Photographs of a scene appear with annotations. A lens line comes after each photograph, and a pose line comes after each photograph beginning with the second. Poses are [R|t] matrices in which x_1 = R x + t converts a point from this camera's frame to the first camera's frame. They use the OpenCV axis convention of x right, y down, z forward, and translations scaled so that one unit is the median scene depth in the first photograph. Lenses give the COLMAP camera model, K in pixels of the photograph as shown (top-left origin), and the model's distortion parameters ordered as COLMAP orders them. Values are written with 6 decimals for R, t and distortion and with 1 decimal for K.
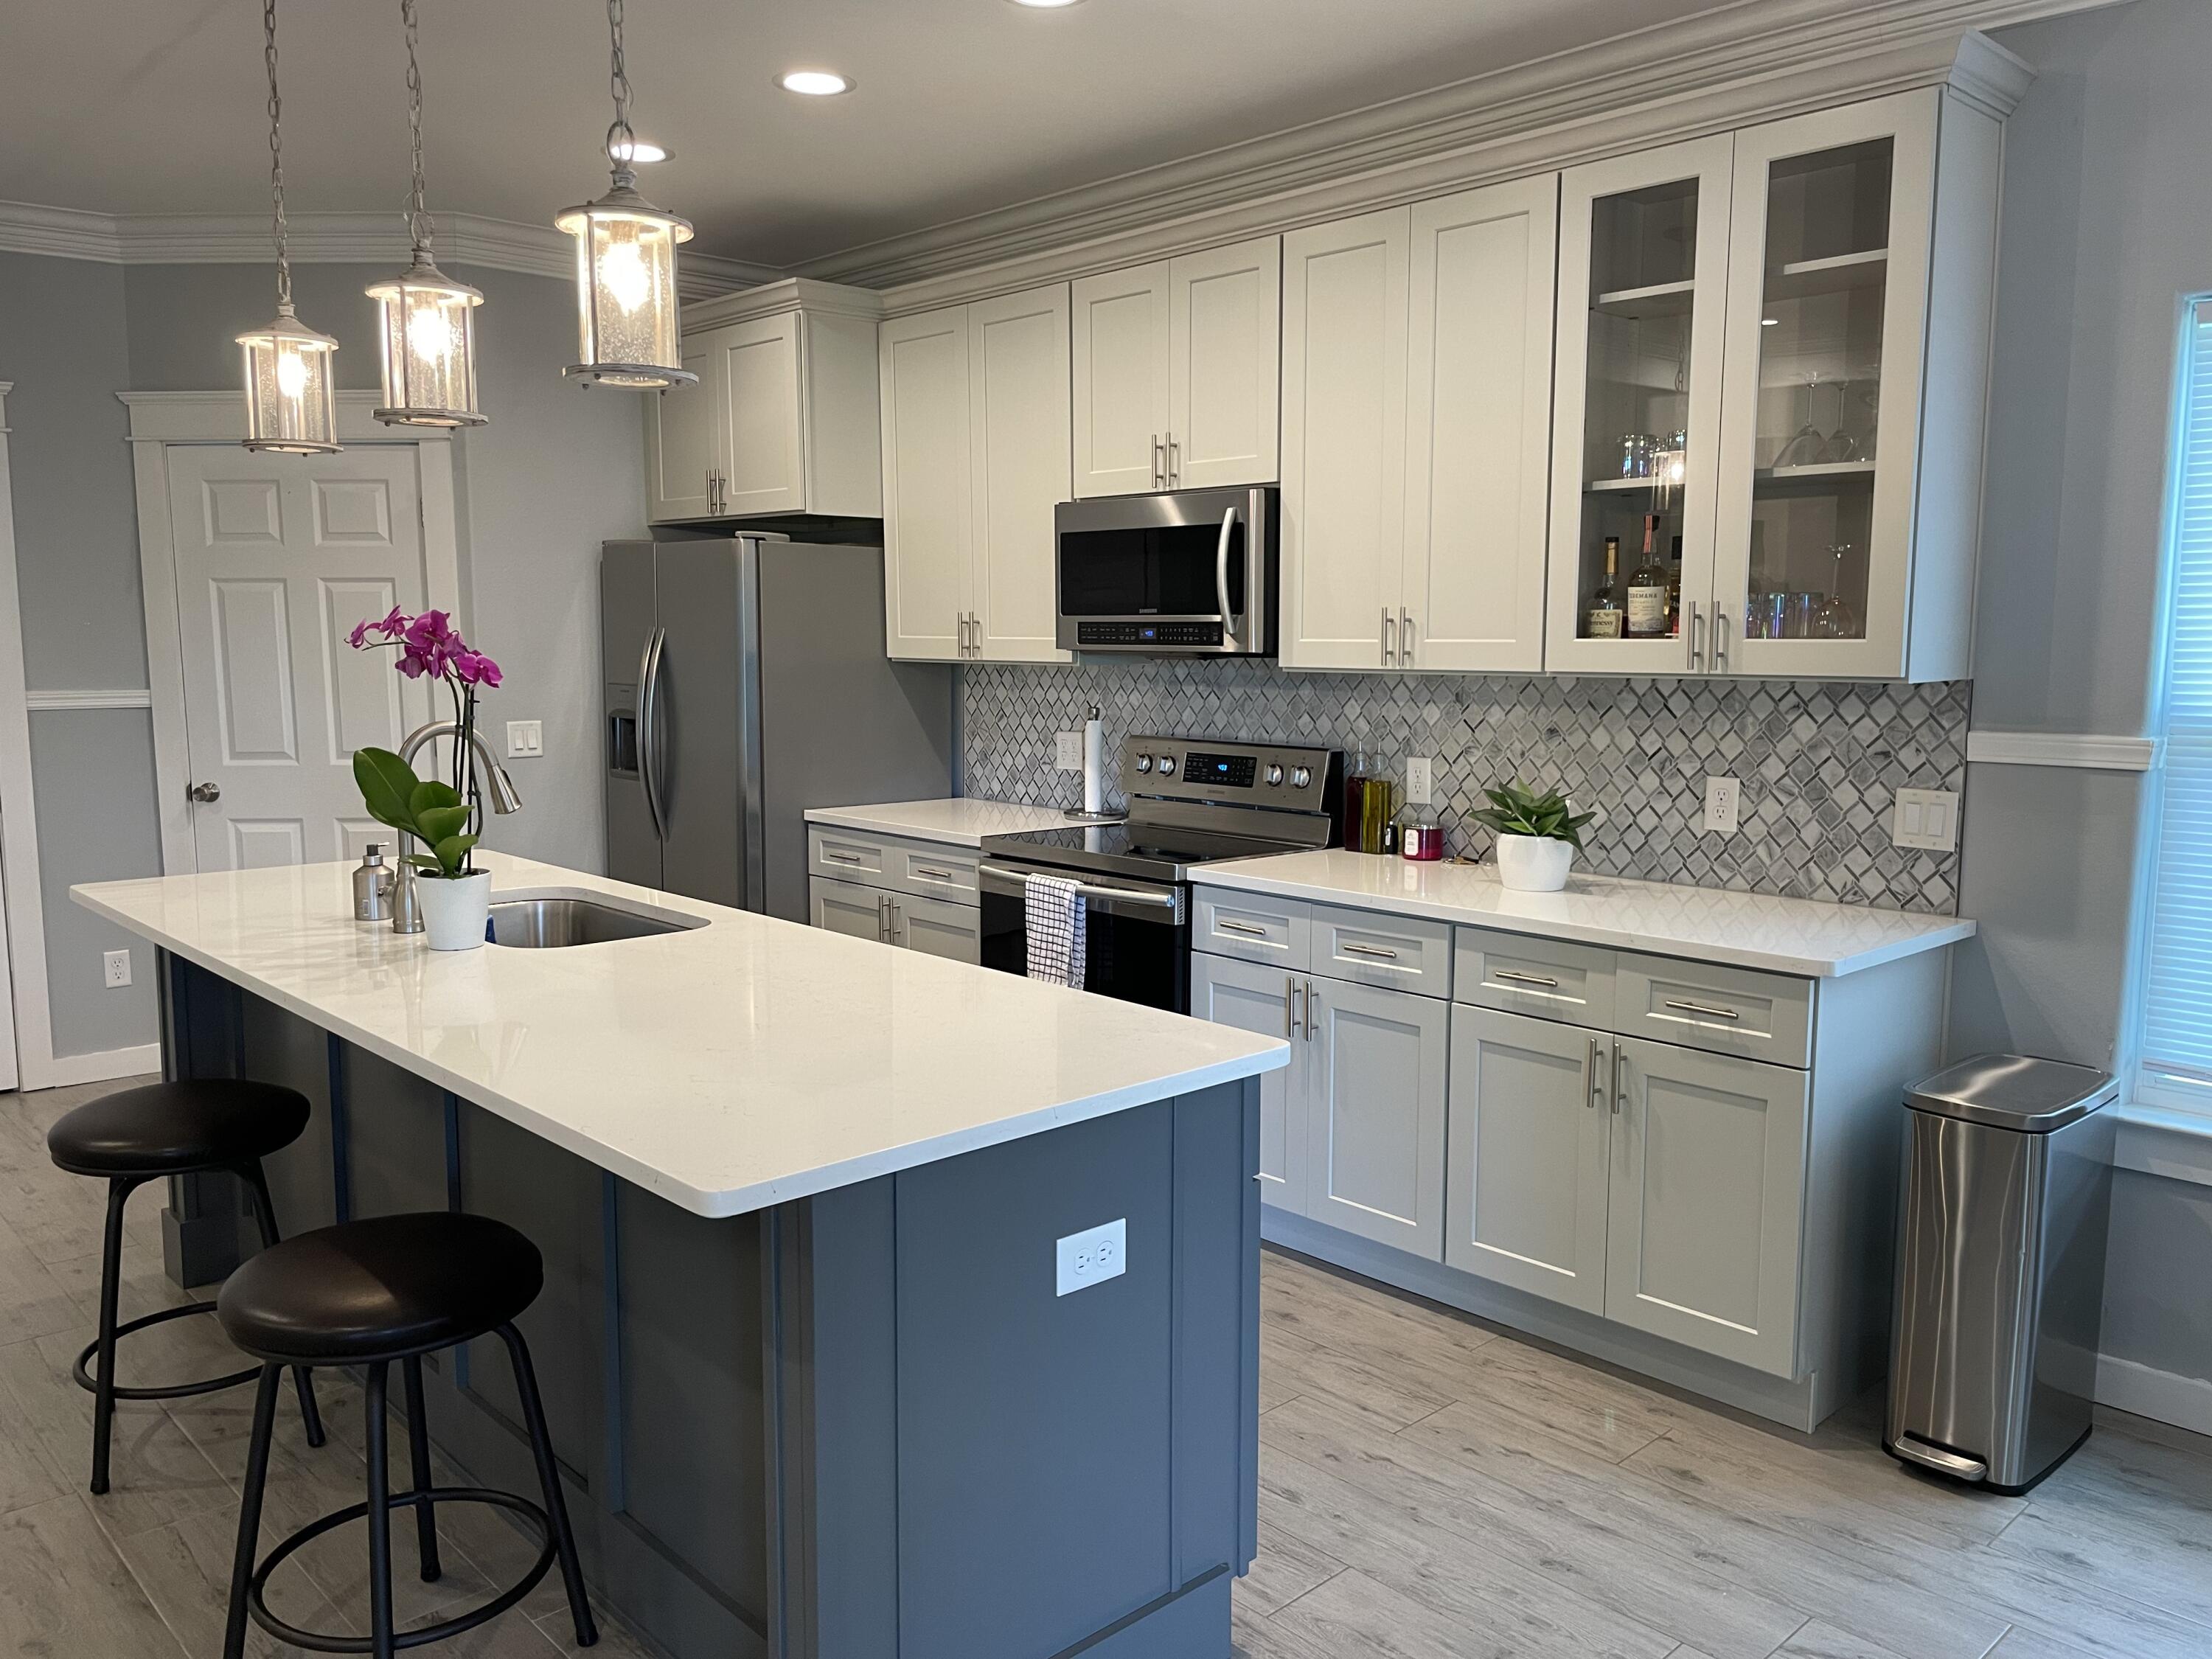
lens RADIAL K [[1668.4, 0, 1114.0], [0, 1668.4, 830.7], [0, 0, 1]] dist [0.092119, -0.126158]
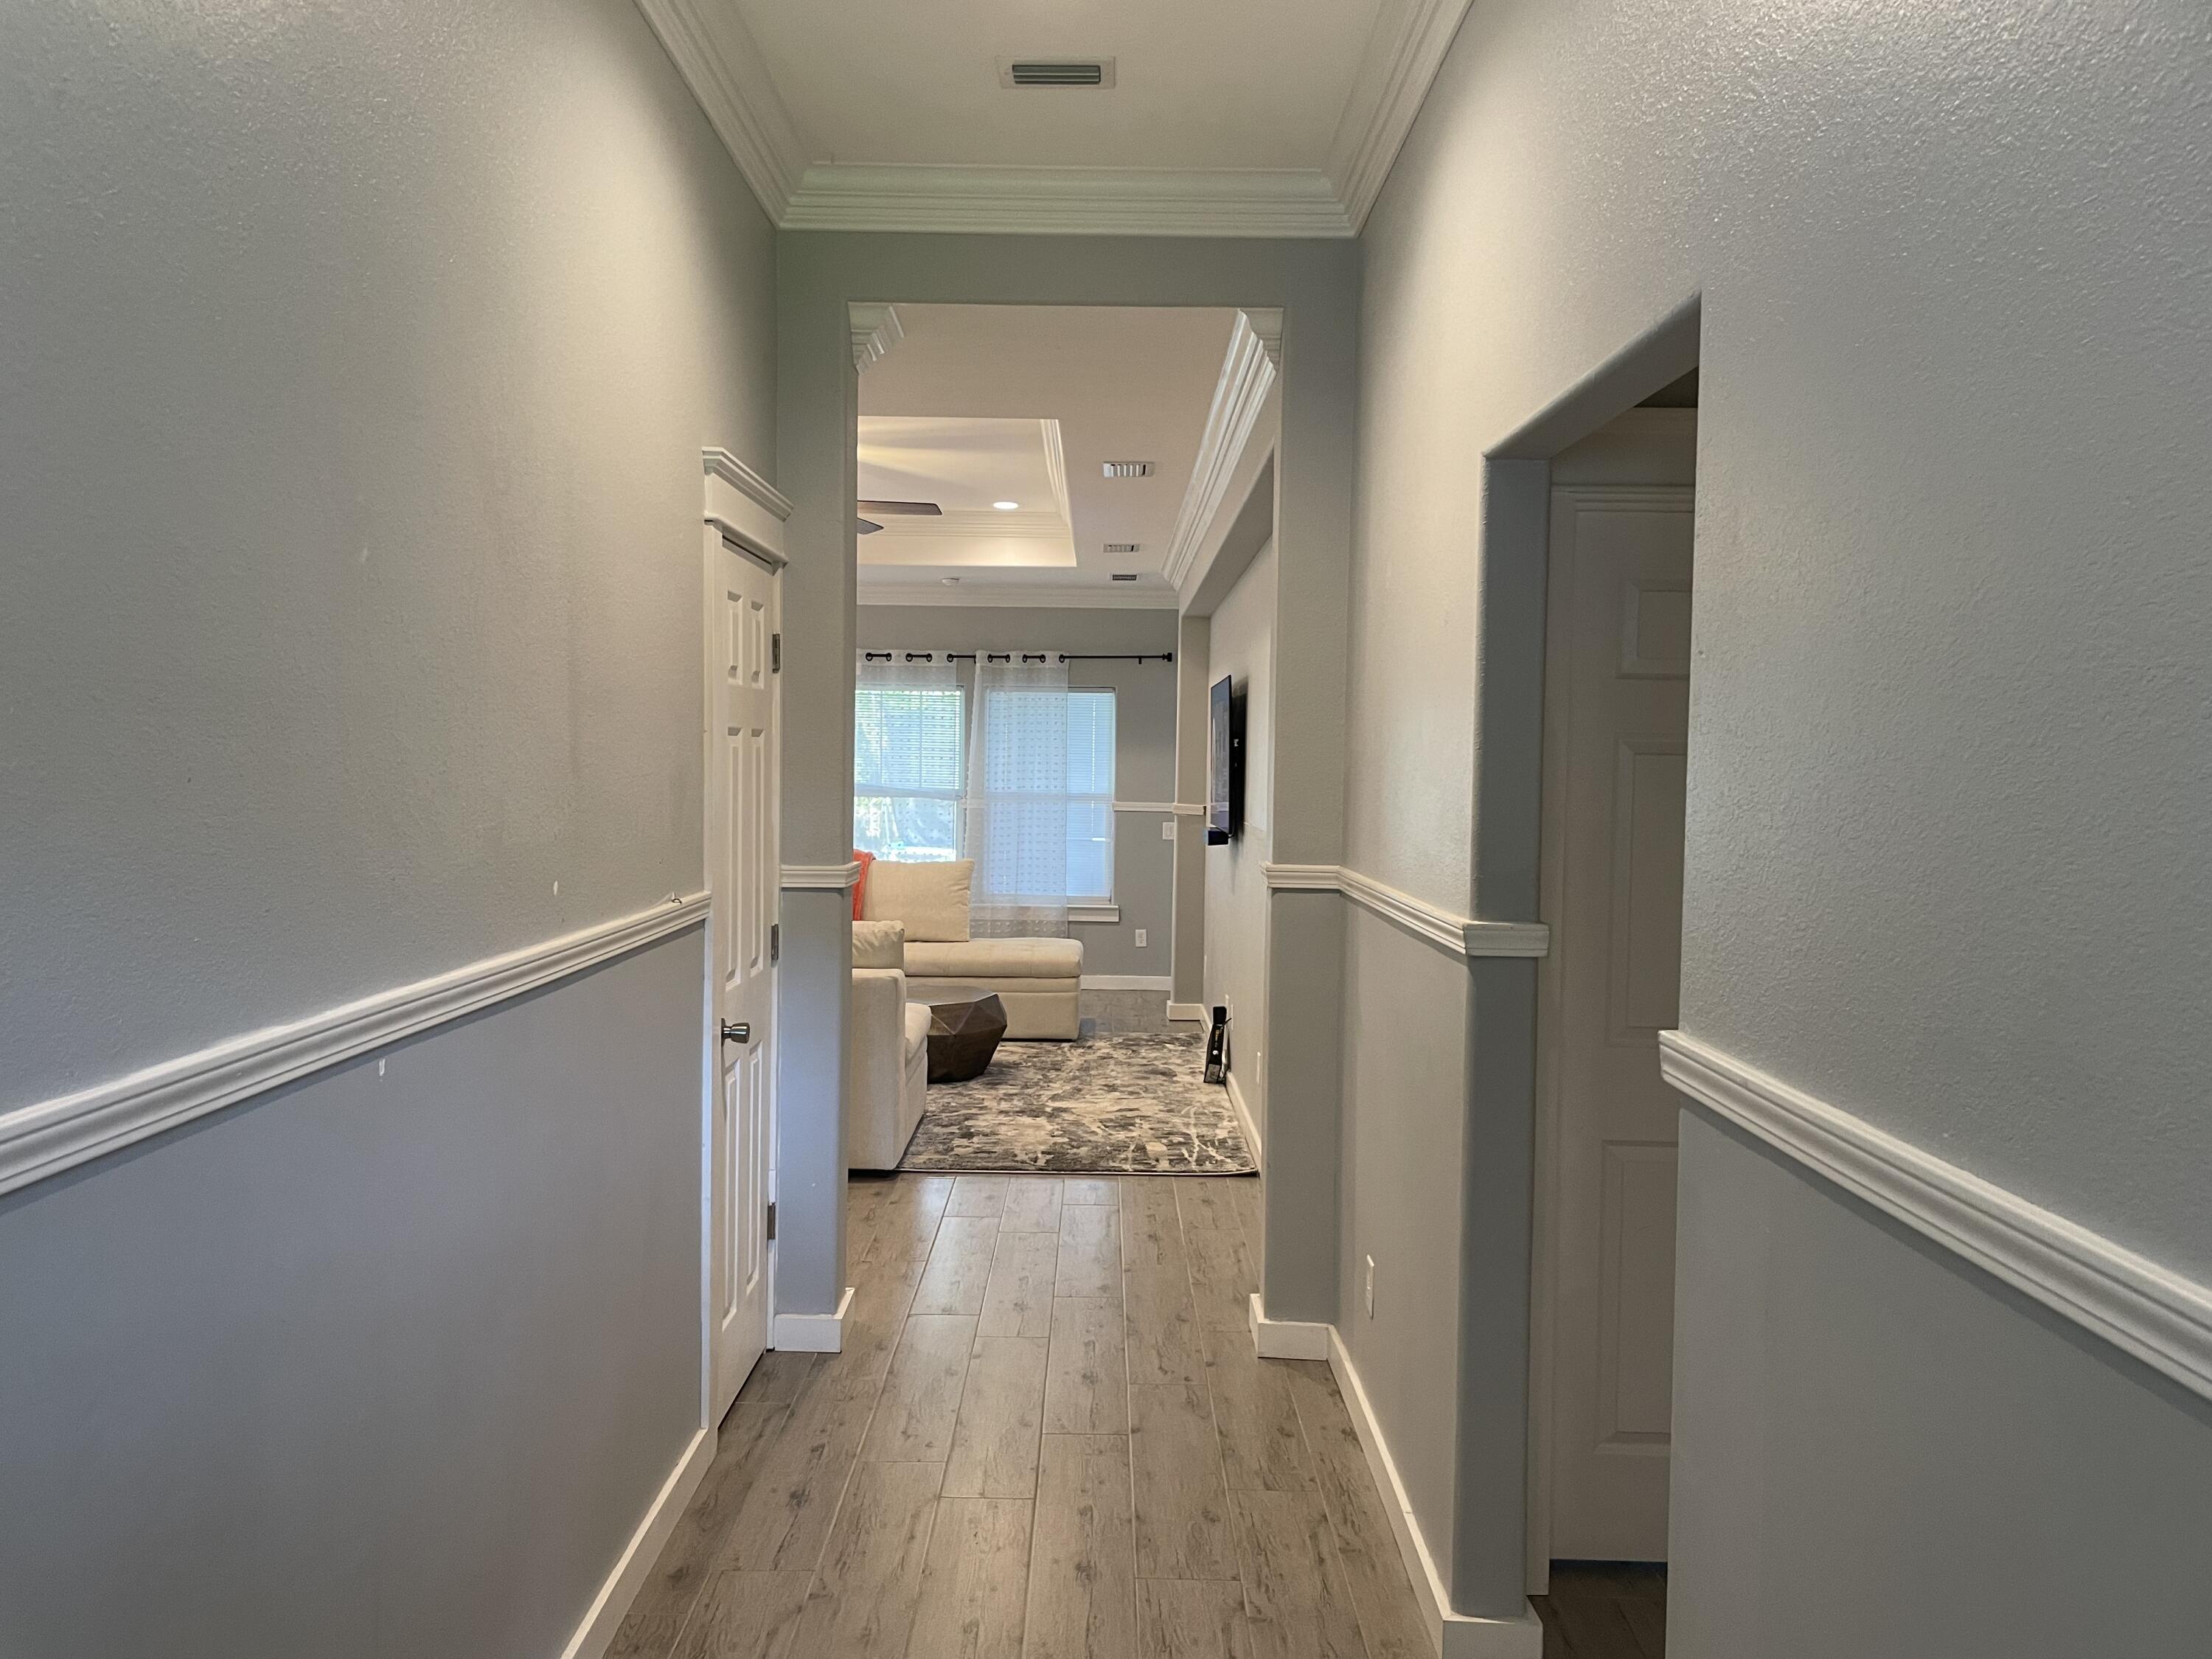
lens RADIAL K [[1677.4, 0, 1123.2], [0, 1677.4, 832.2], [0, 0, 1]] dist [0.101440, -0.148130]
pose [[-0.733625, -0.063297, 0.676600, -0.529734], [0.036956, 0.990463, 0.132730, -0.181645], [-0.678549, 0.122378, -0.724289, 1.296107]]
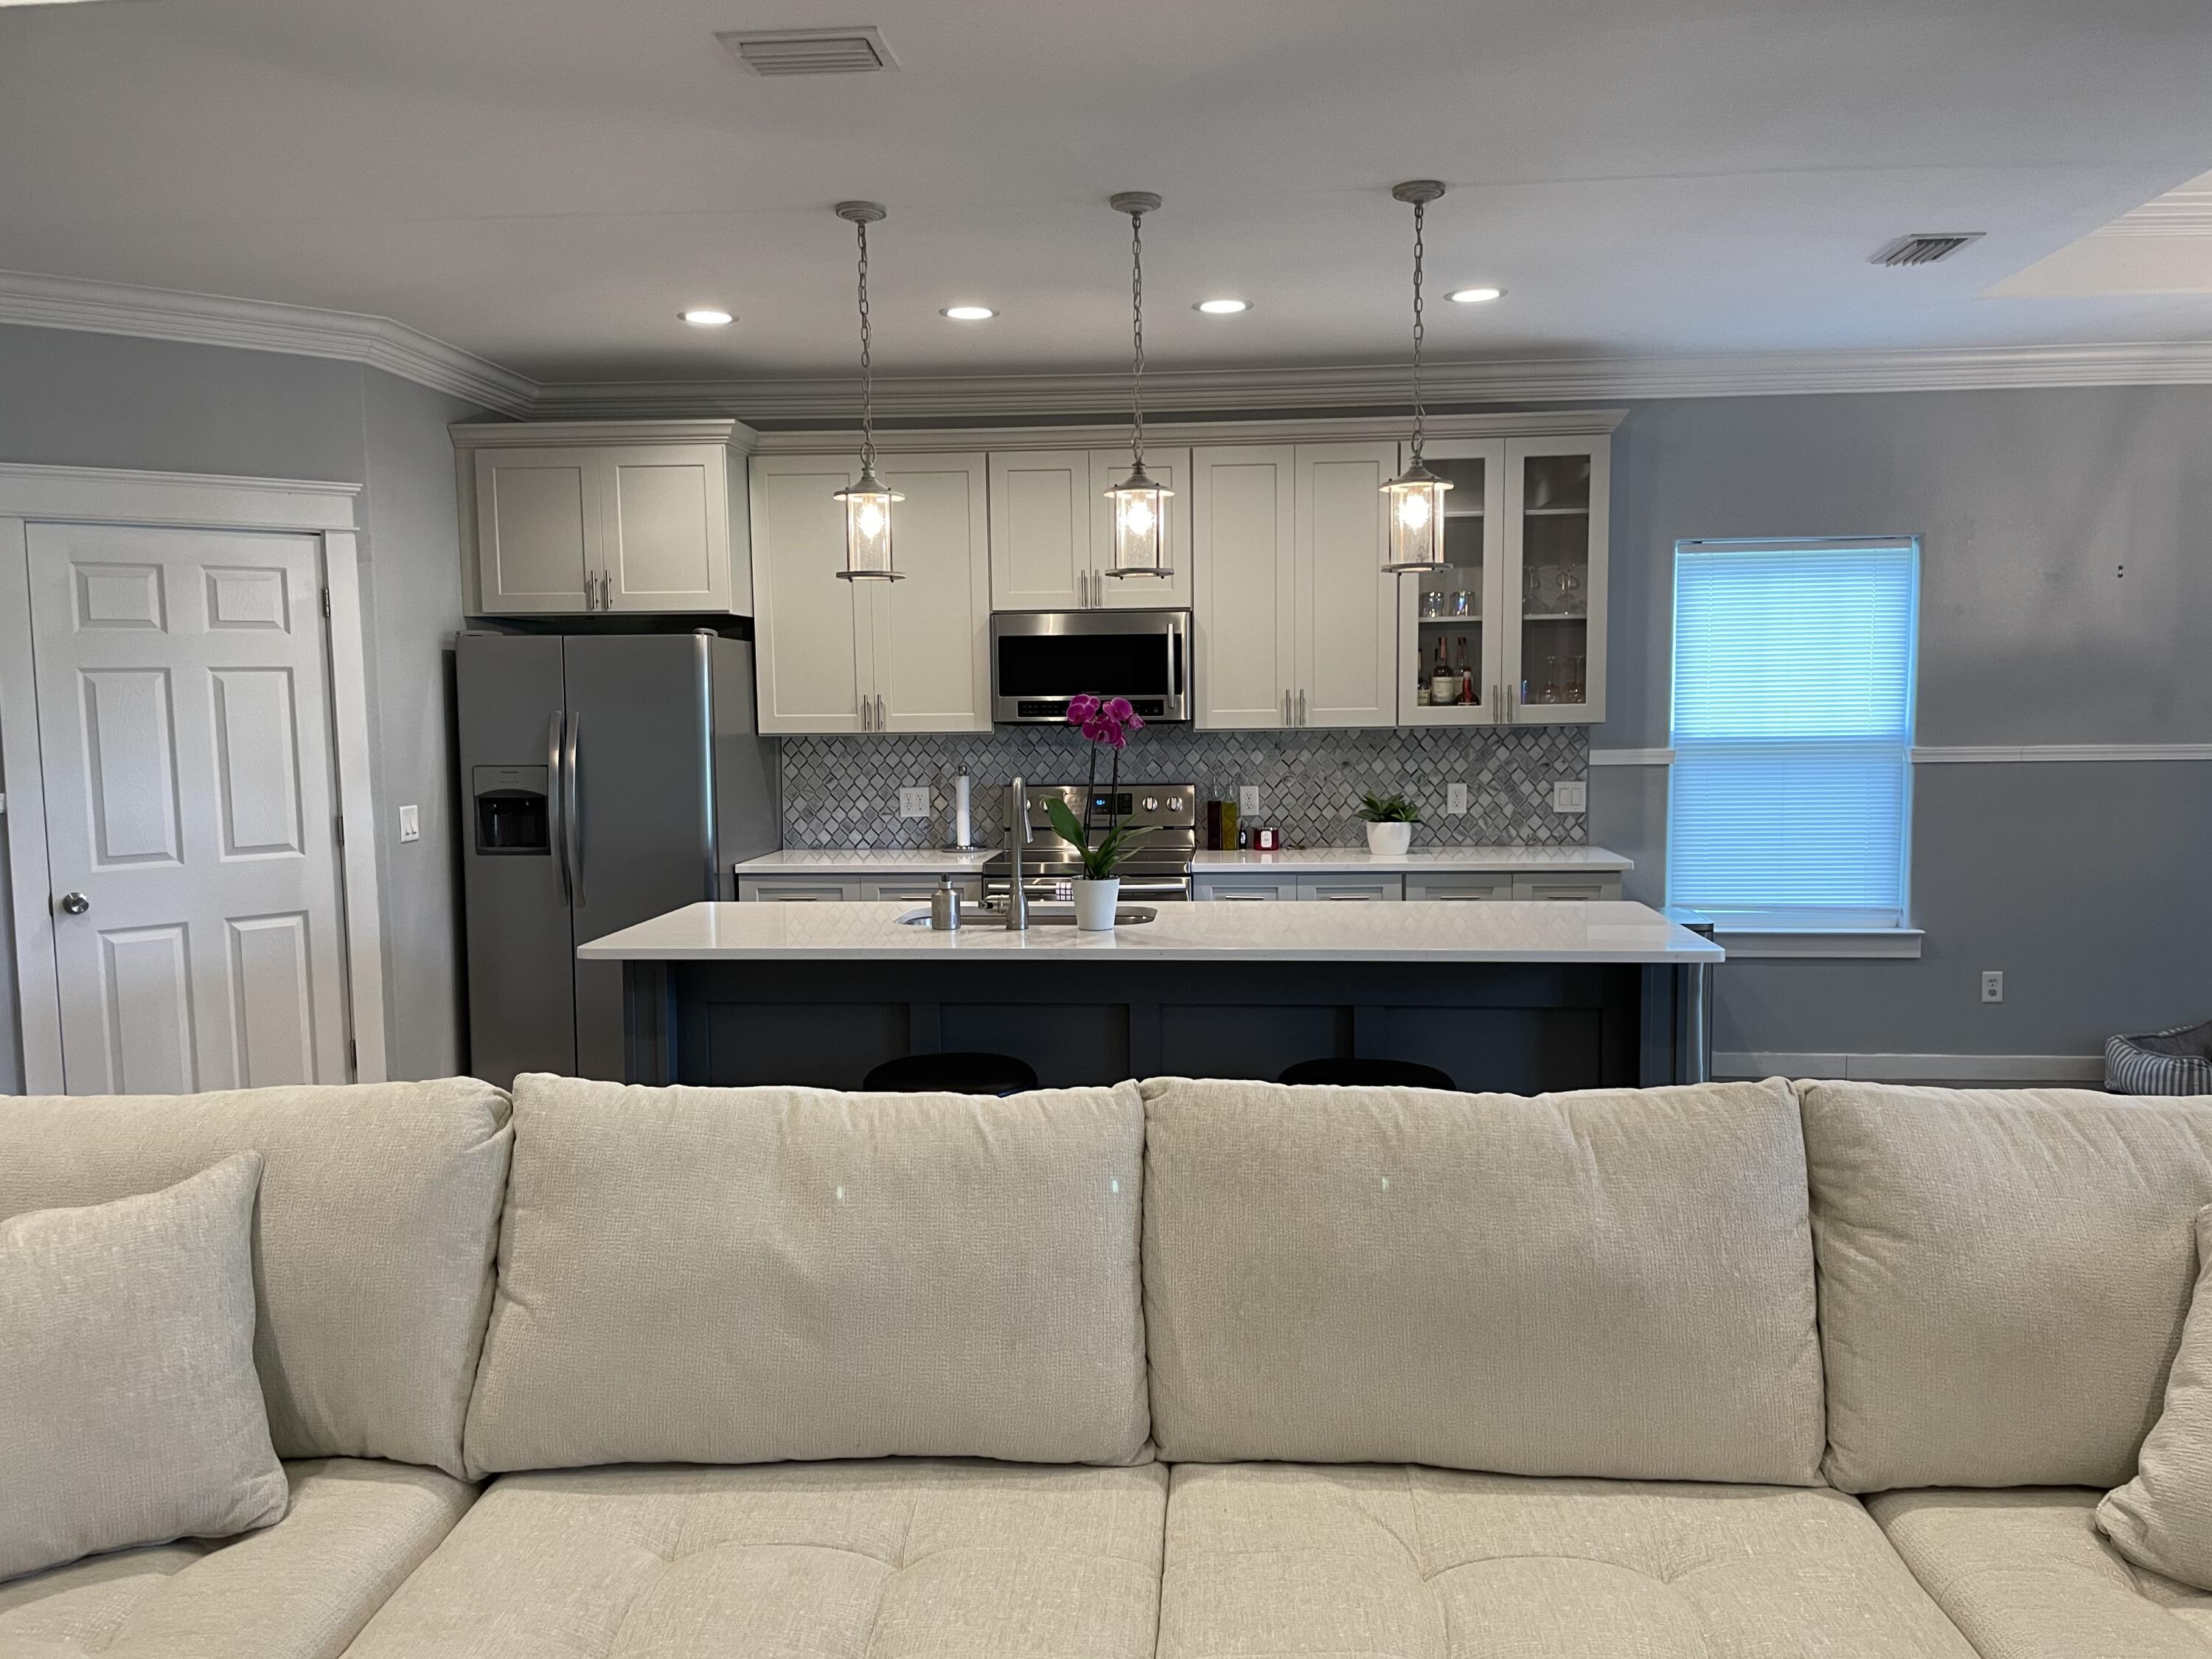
lens RADIAL K [[1677.4, 0, 1123.2], [0, 1677.4, 832.2], [0, 0, 1]] dist [0.101440, -0.148130]
pose [[0.738335, -0.065697, 0.671227, -0.980984], [0.095095, 0.995442, -0.007172, -0.000978], [-0.667696, 0.069126, 0.741217, -0.068766]]
